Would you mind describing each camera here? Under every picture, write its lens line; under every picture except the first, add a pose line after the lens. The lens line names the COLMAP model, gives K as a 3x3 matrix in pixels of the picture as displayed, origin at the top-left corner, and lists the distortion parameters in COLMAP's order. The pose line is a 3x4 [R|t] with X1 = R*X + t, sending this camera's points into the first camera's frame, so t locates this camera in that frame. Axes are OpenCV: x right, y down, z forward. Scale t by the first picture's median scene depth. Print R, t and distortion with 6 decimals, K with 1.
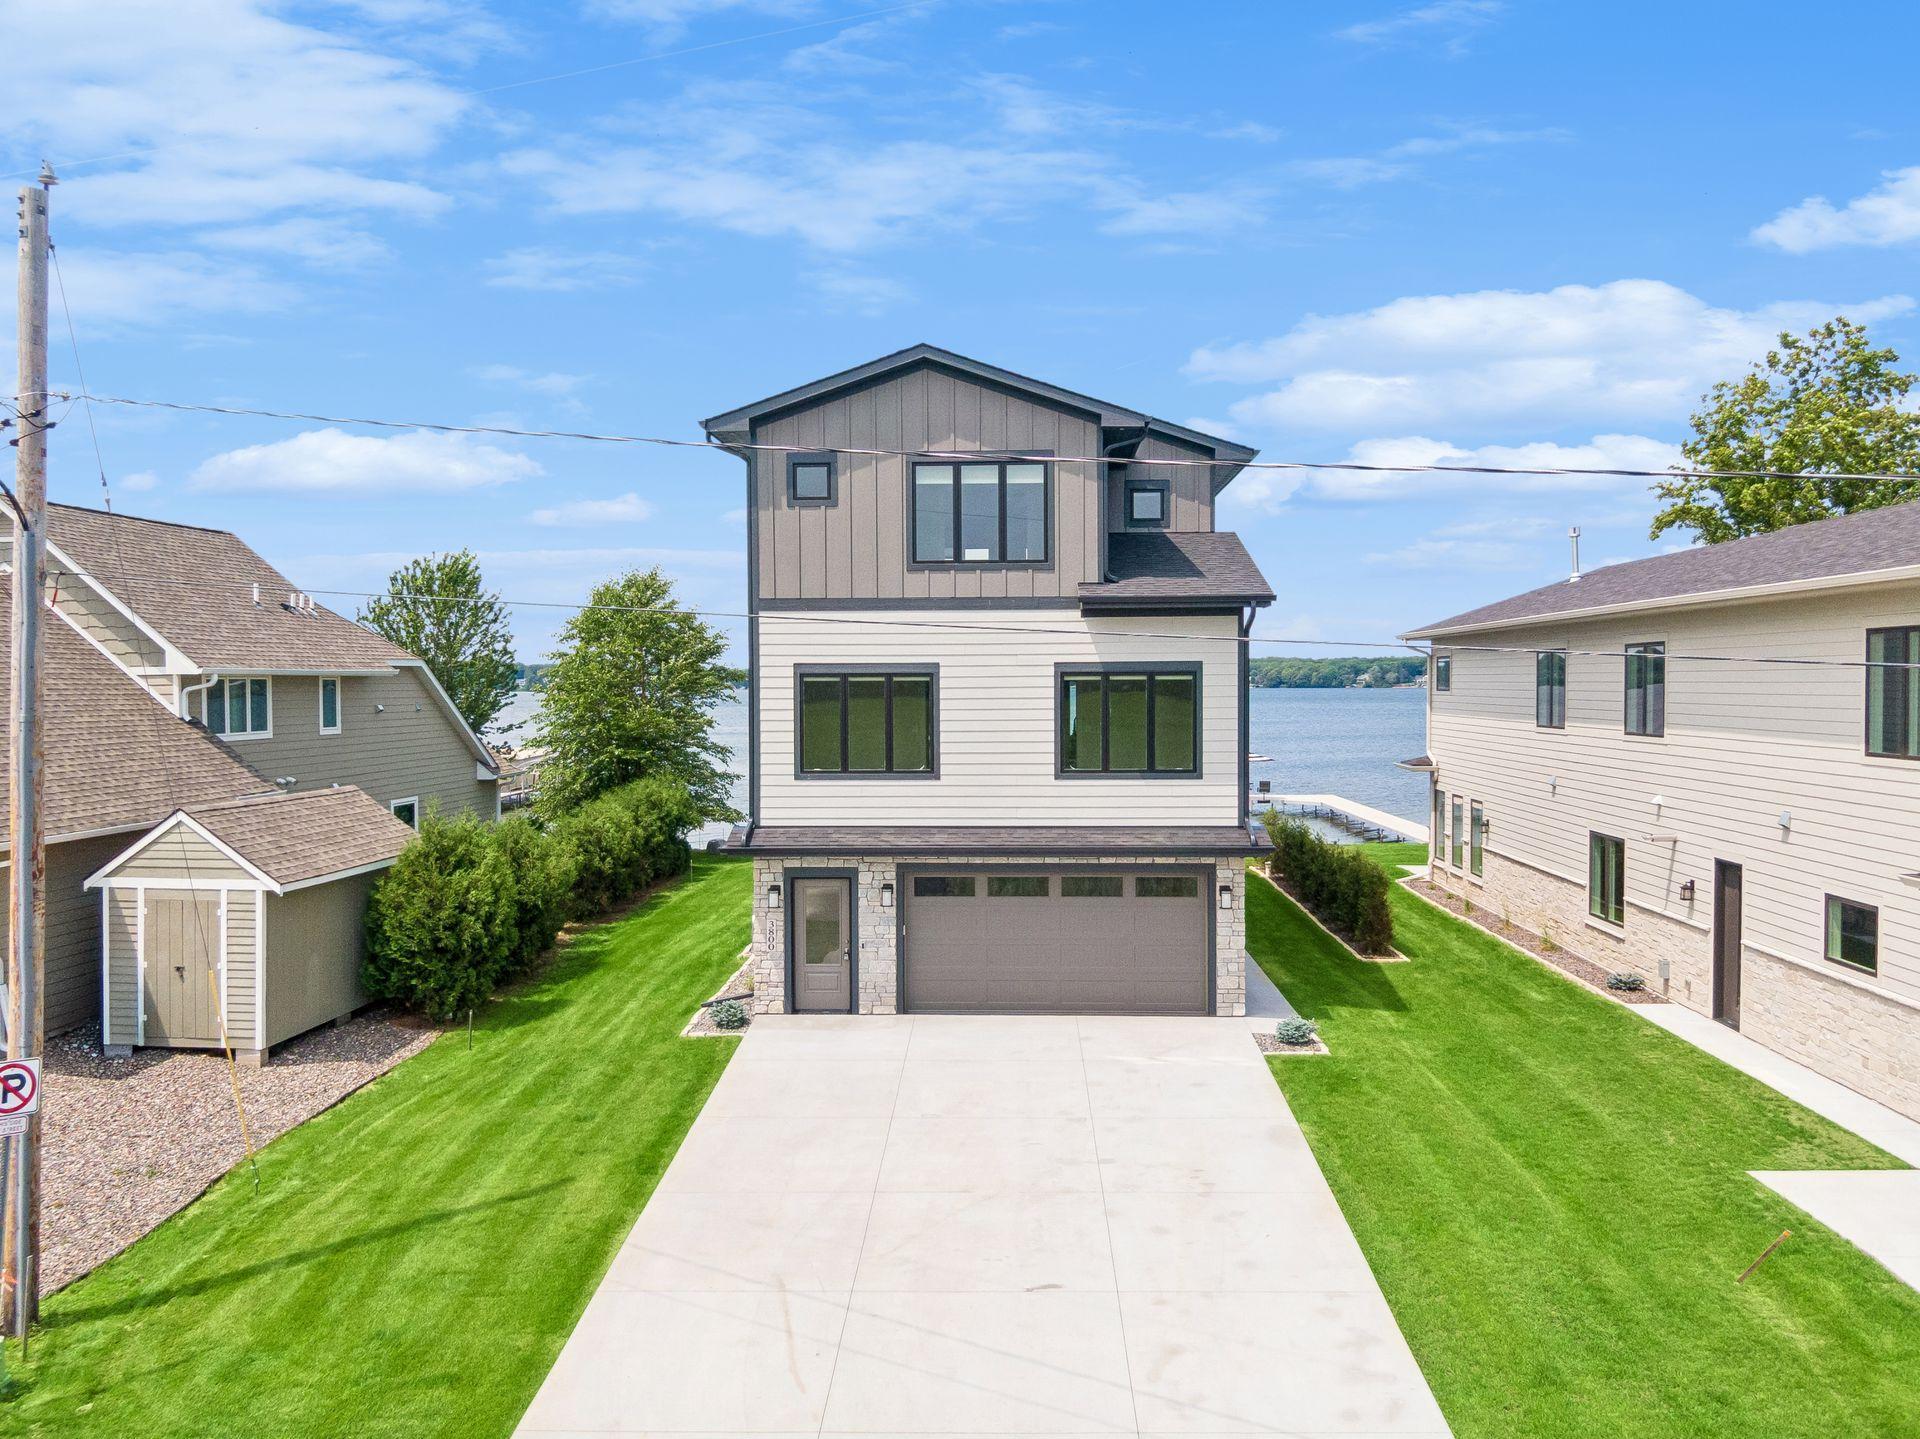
lens RADIAL K [[1439.5, 0, 968.7], [0, 1439.5, 716.6], [0, 0, 1]] dist [-0.003317, 0.000438]
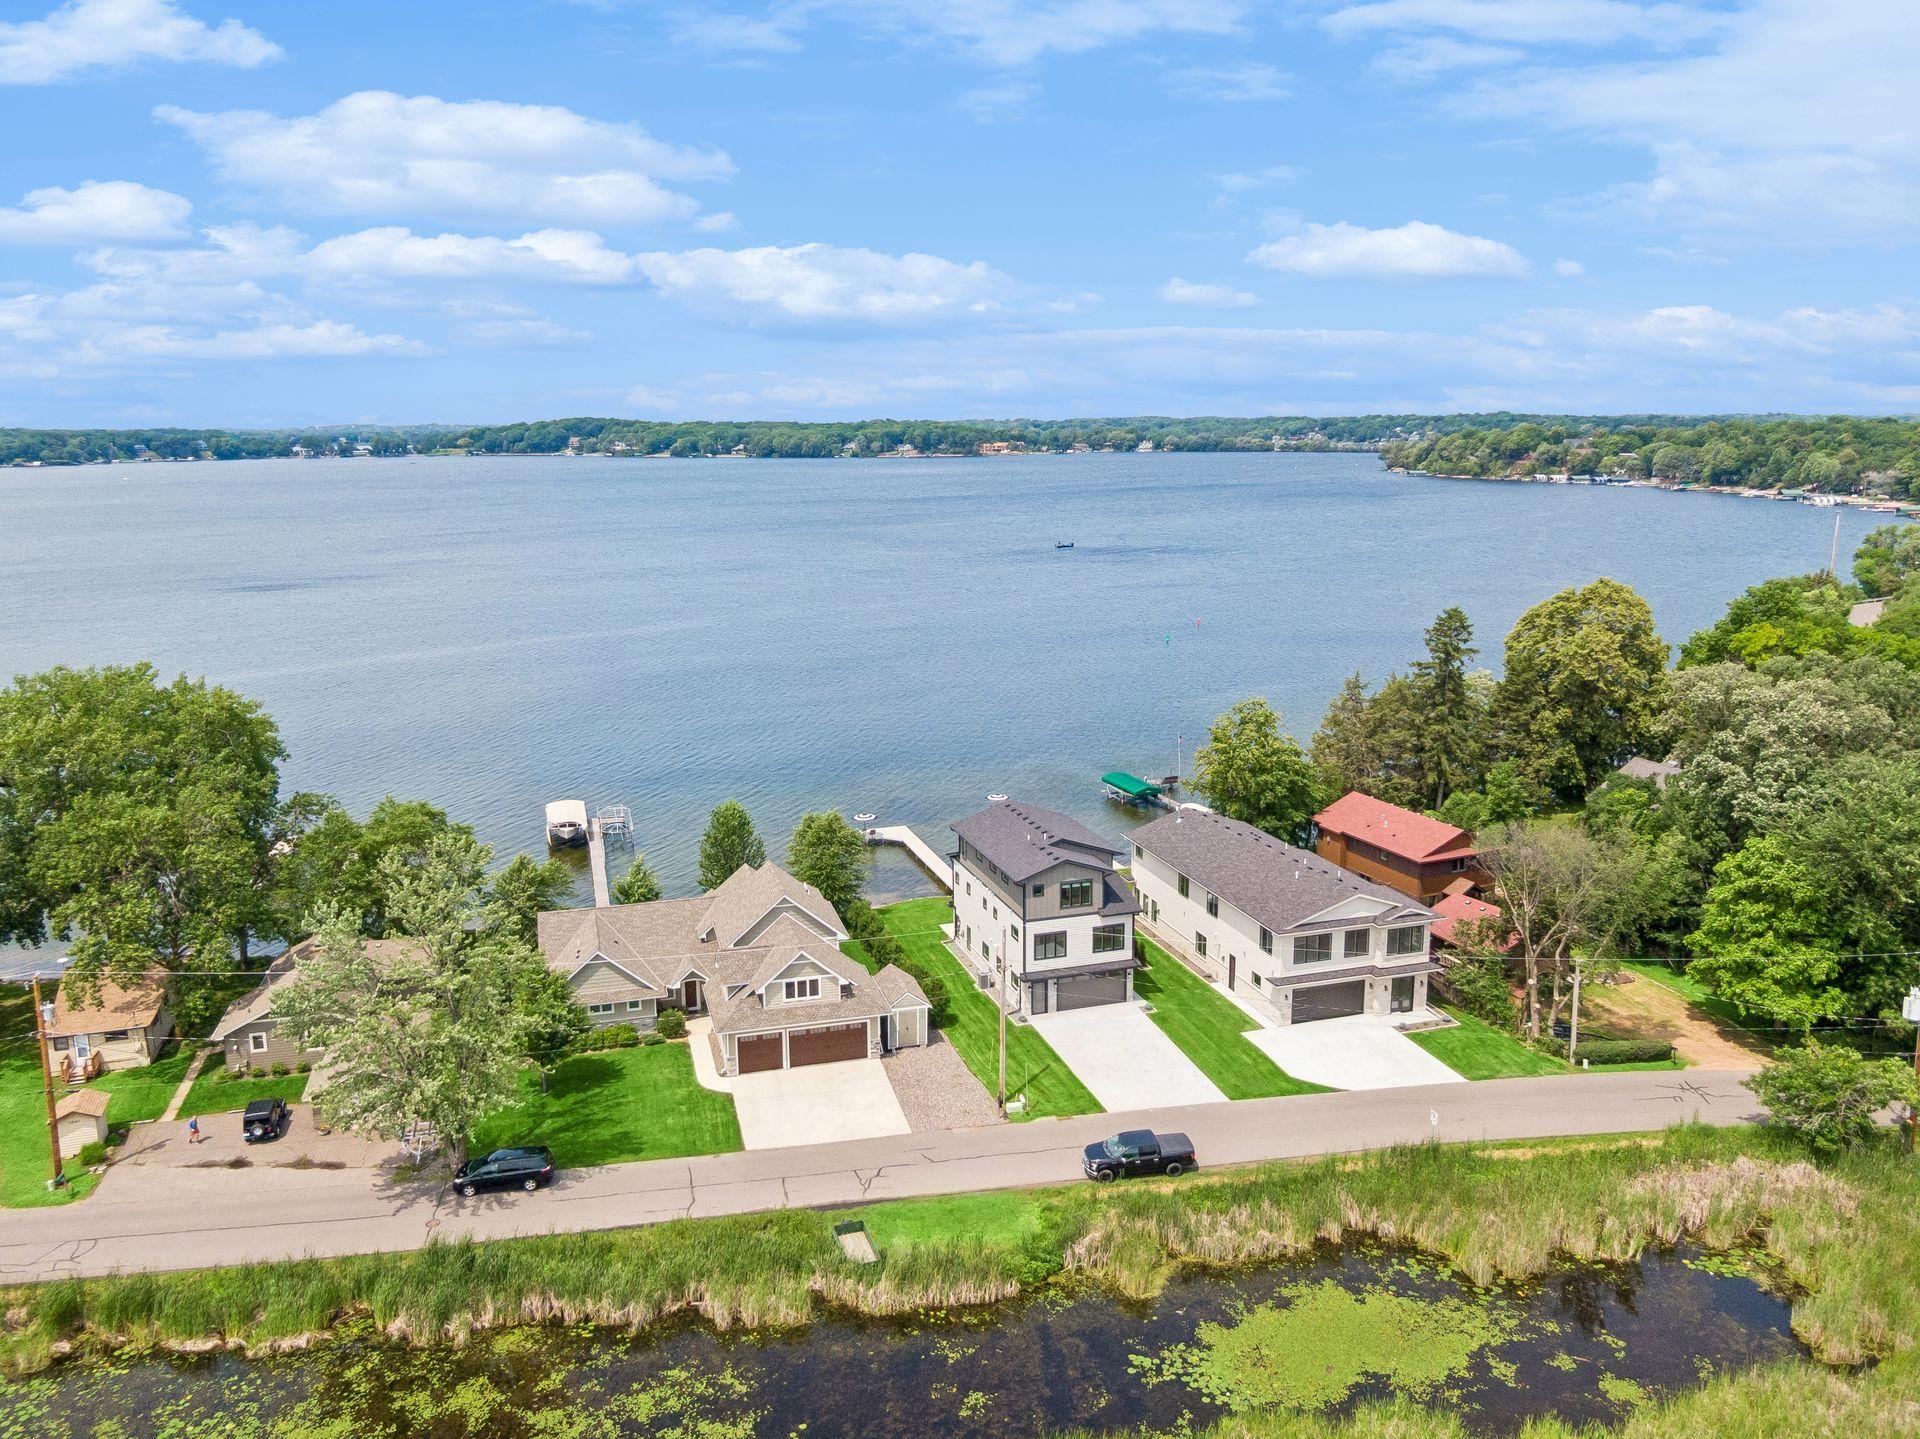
lens RADIAL K [[1457.8, 0, 960.0], [0, 1457.8, 719.5], [0, 0, 1]] dist [0.006825, -0.006651]
pose [[0.937856, -0.072799, 0.339304, -1.712395], [0.011588, 0.983773, 0.179043, -1.408738], [-0.346832, -0.163985, 0.923481, -2.711501]]
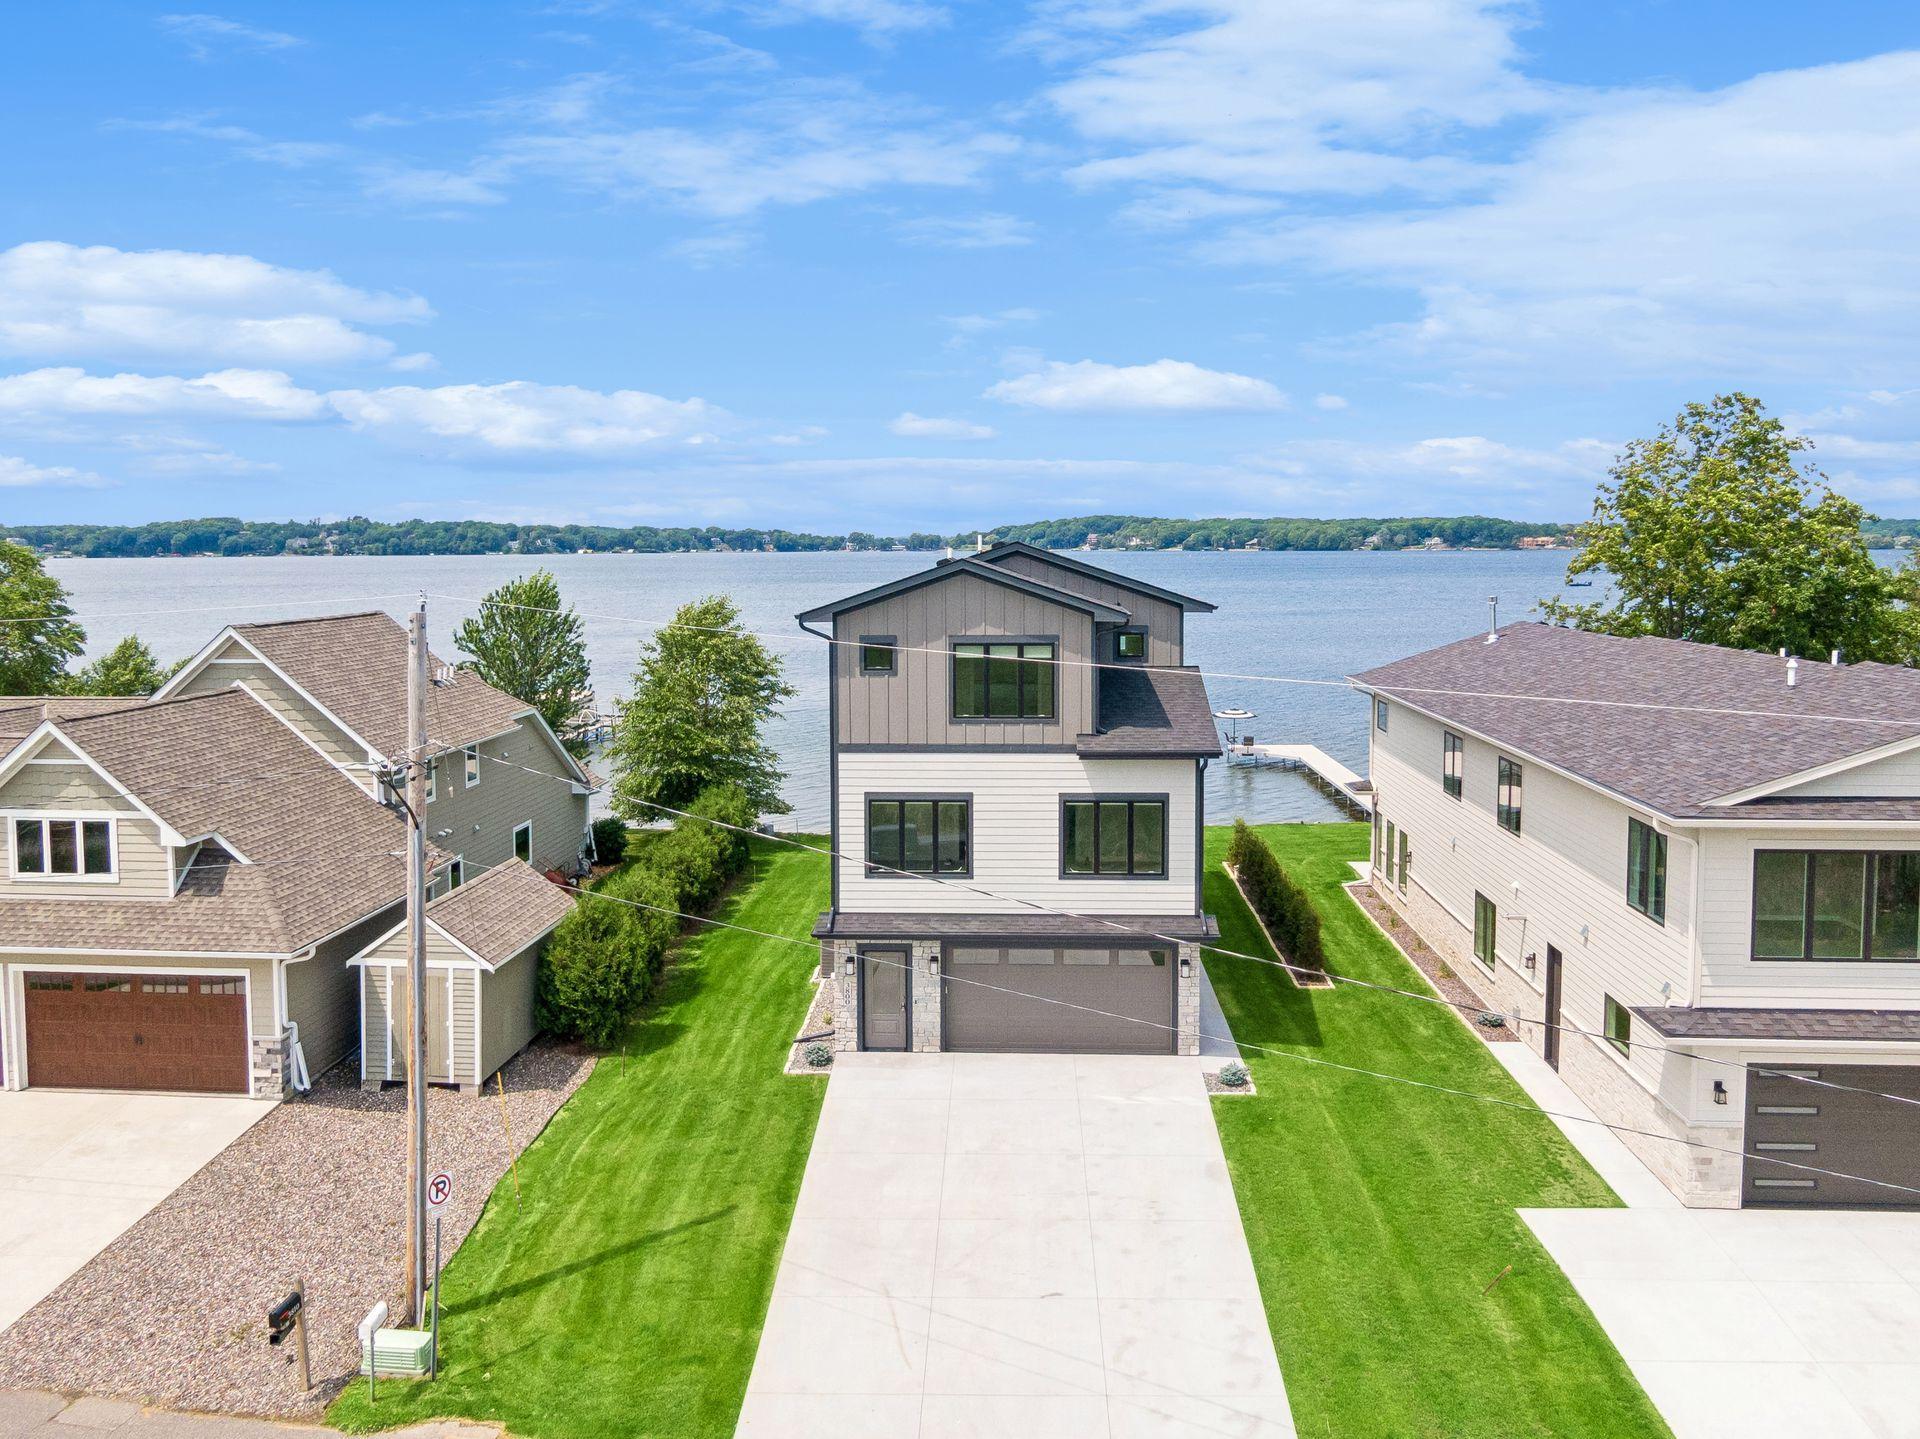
lens RADIAL K [[1469.7, 0, 965.6], [0, 1469.7, 621.3], [0, 0, 1]] dist [0.003480, -0.011591]
pose [[0.999997, 0.001154, -0.002360, -0.024514], [-0.001078, 0.999478, 0.032279, -0.245116], [0.002396, -0.032276, 0.999476, -0.369466]]
